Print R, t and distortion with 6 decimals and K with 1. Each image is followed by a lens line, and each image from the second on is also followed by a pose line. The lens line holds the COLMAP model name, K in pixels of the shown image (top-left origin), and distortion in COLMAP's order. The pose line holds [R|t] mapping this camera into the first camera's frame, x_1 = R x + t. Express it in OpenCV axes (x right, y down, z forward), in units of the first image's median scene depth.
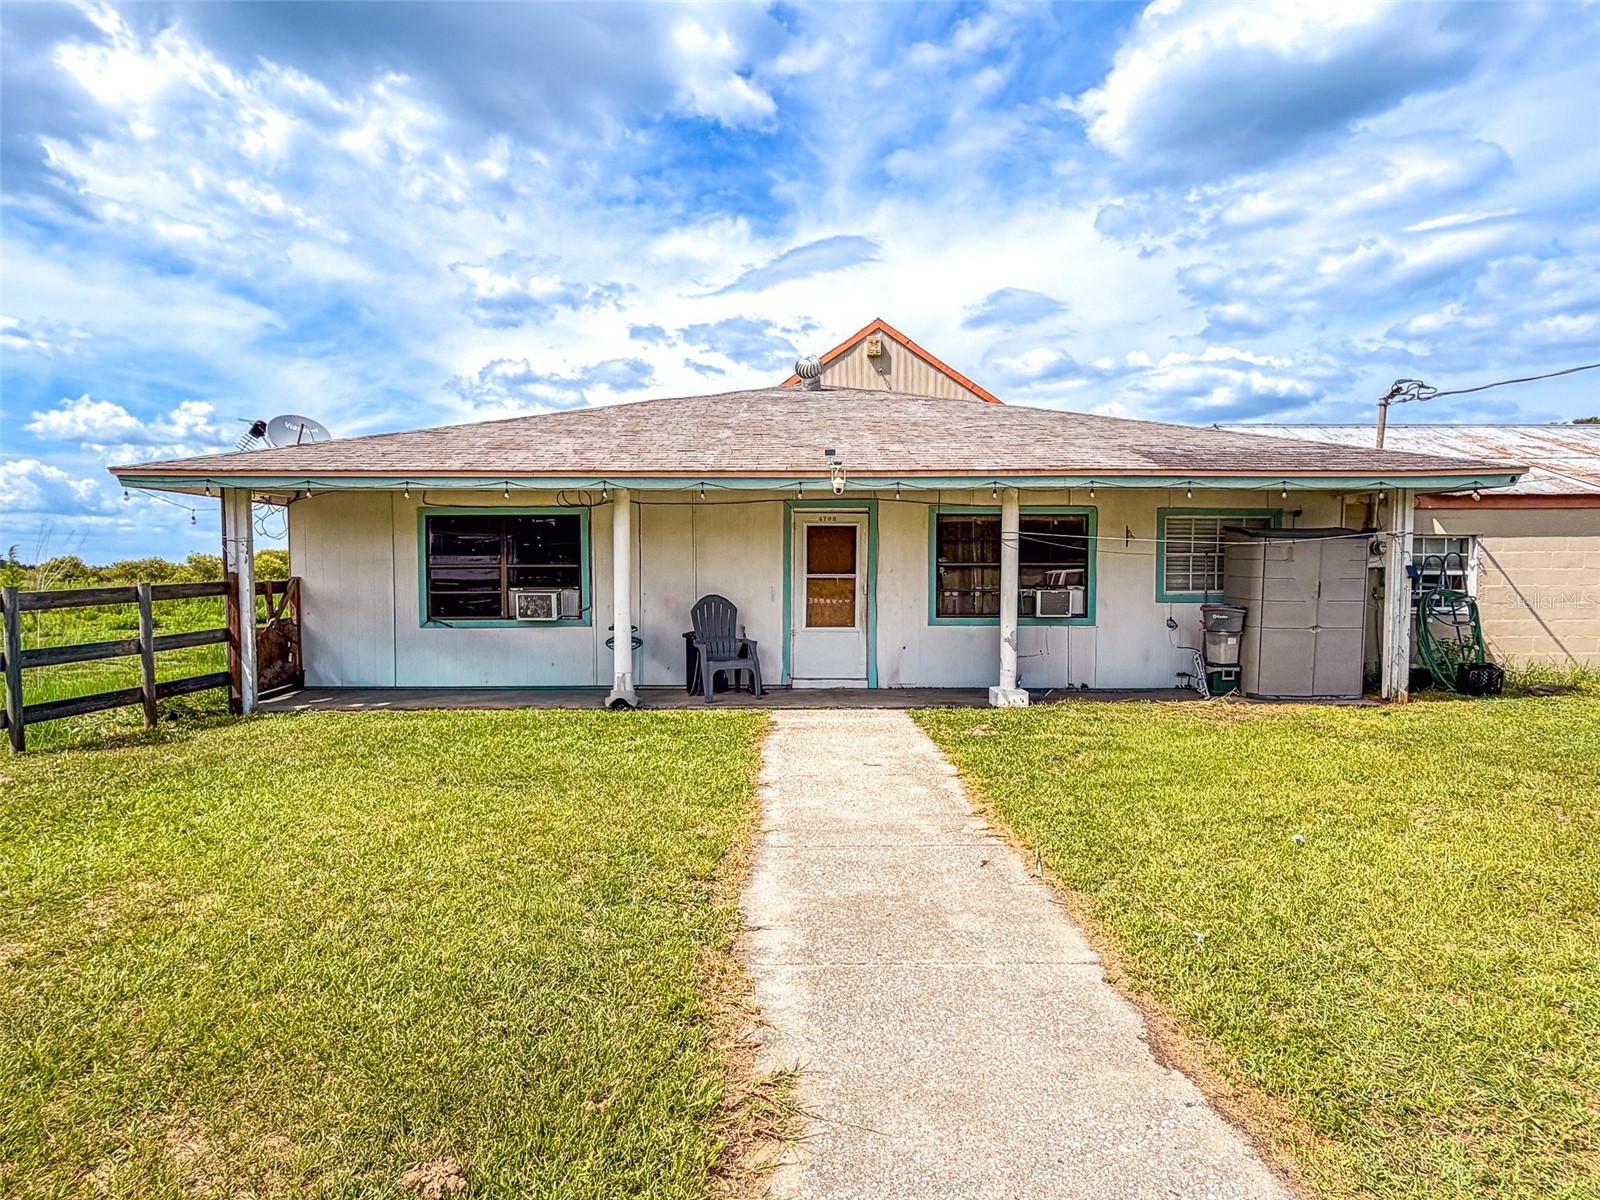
lens RADIAL K [[866.5, 0, 774.1], [0, 866.5, 639.4], [0, 0, 1]] dist [0.005380, -0.003633]
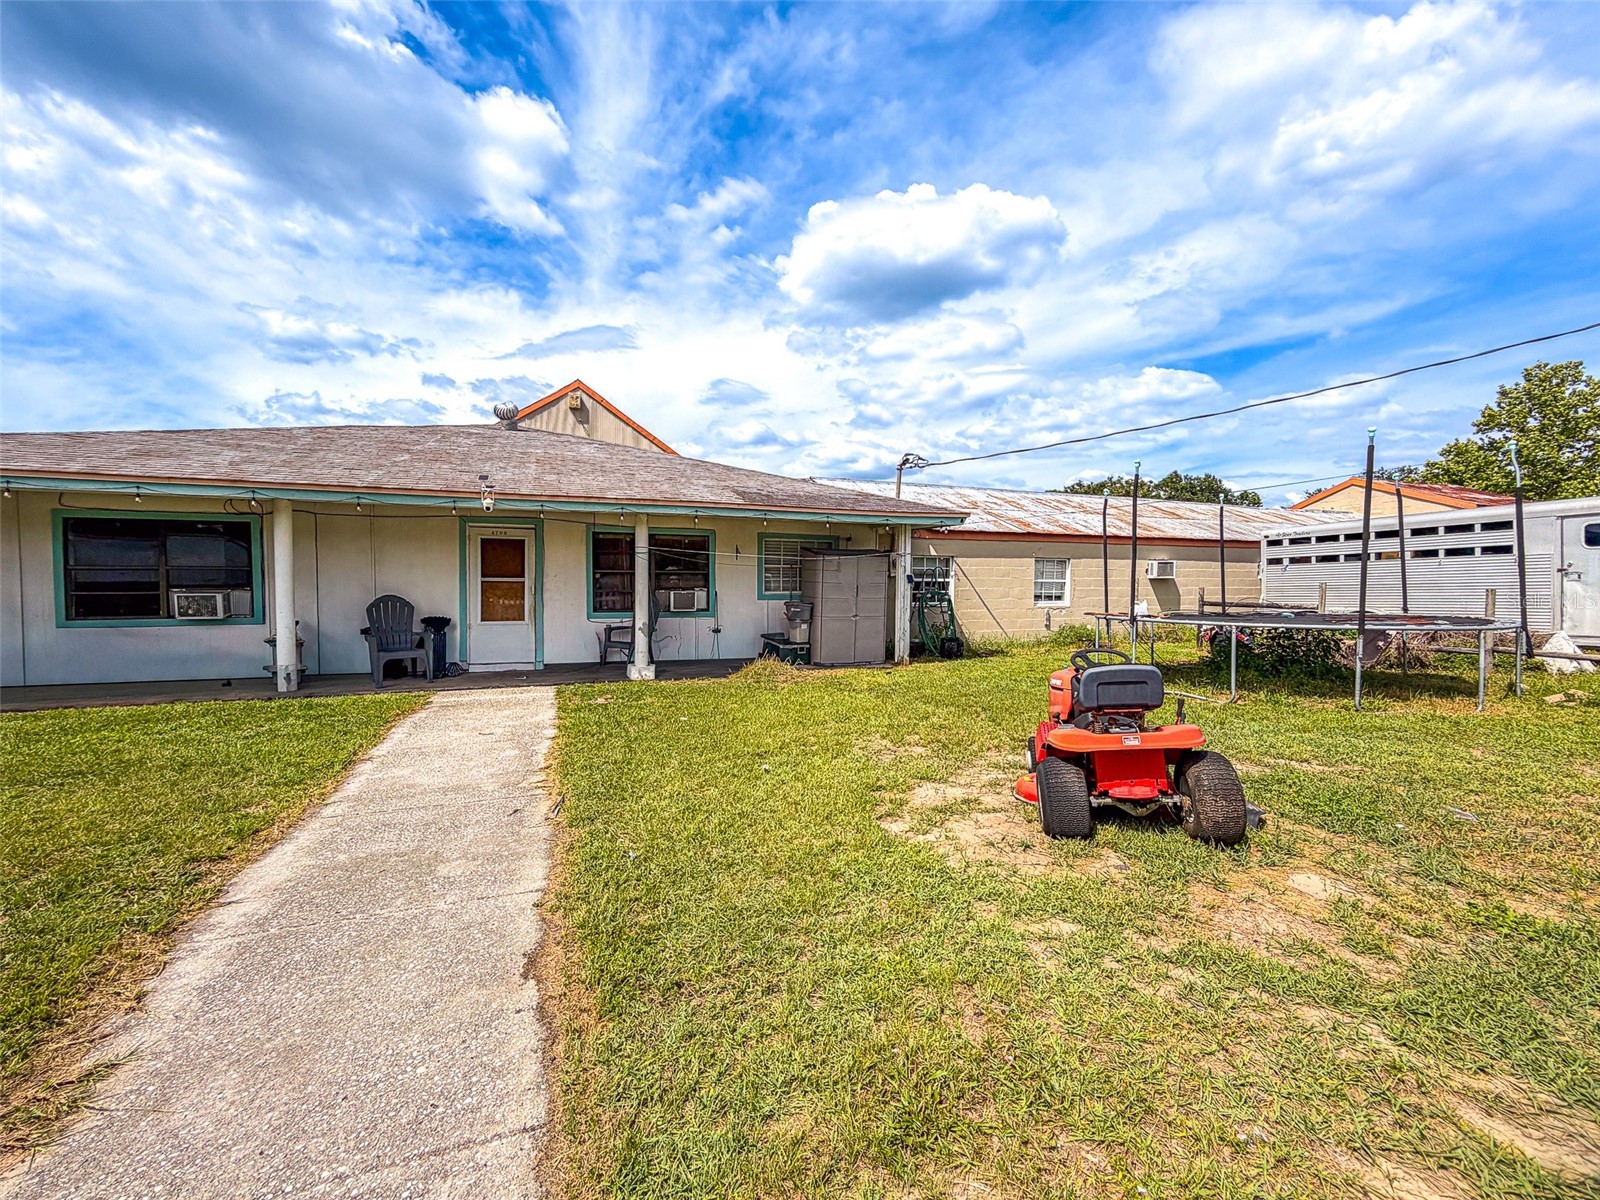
lens RADIAL K [[643.3, 0, 803.3], [0, 643.3, 600.3], [0, 0, 1]] dist [-0.002064, 0.000839]
pose [[0.939837, -0.004399, 0.341595, 0.154695], [0.020693, 0.998814, -0.044072, 0.005431], [-0.340996, 0.048489, 0.938813, 0.002893]]
